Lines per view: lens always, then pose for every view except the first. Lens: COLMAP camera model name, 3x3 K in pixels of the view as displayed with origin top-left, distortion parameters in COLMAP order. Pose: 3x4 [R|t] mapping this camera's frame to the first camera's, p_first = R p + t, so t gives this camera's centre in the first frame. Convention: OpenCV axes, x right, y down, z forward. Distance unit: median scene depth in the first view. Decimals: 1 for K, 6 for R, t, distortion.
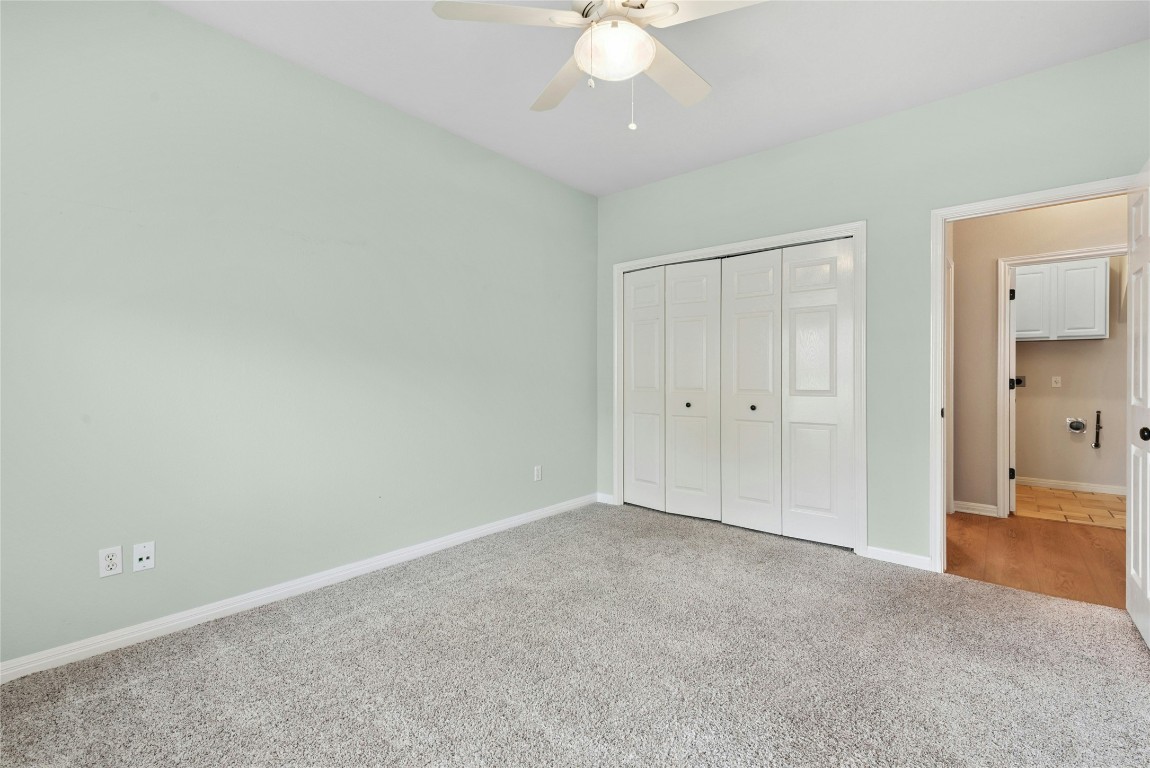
lens RADIAL K [[499.0, 0, 576.6], [0, 499.0, 381.3], [0, 0, 1]] dist [0.011363, -0.003957]
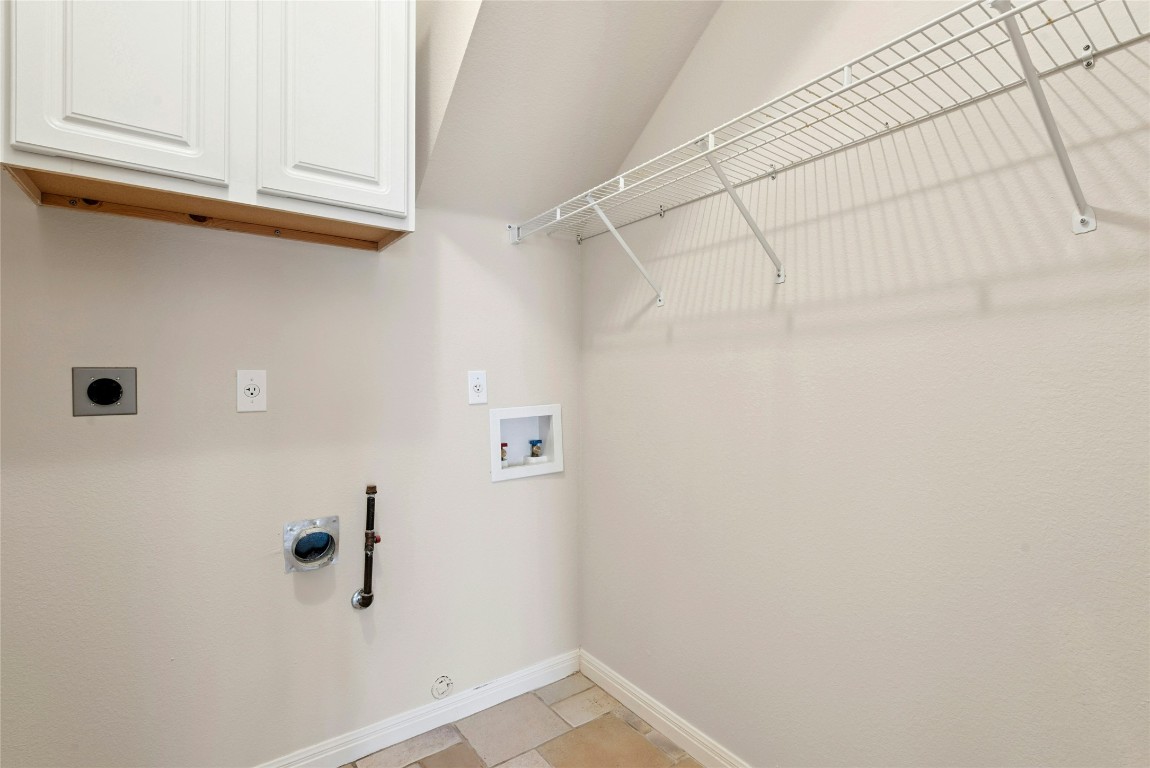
lens RADIAL K [[516.4, 0, 575.7], [0, 516.4, 375.8], [0, 0, 1]] dist [0.000470, -0.000658]
pose [[0.236710, 0.008487, 0.971543, 0.435475], [0.001283, 0.999958, -0.009048, -0.002035], [-0.971579, 0.003388, 0.236690, 0.458736]]
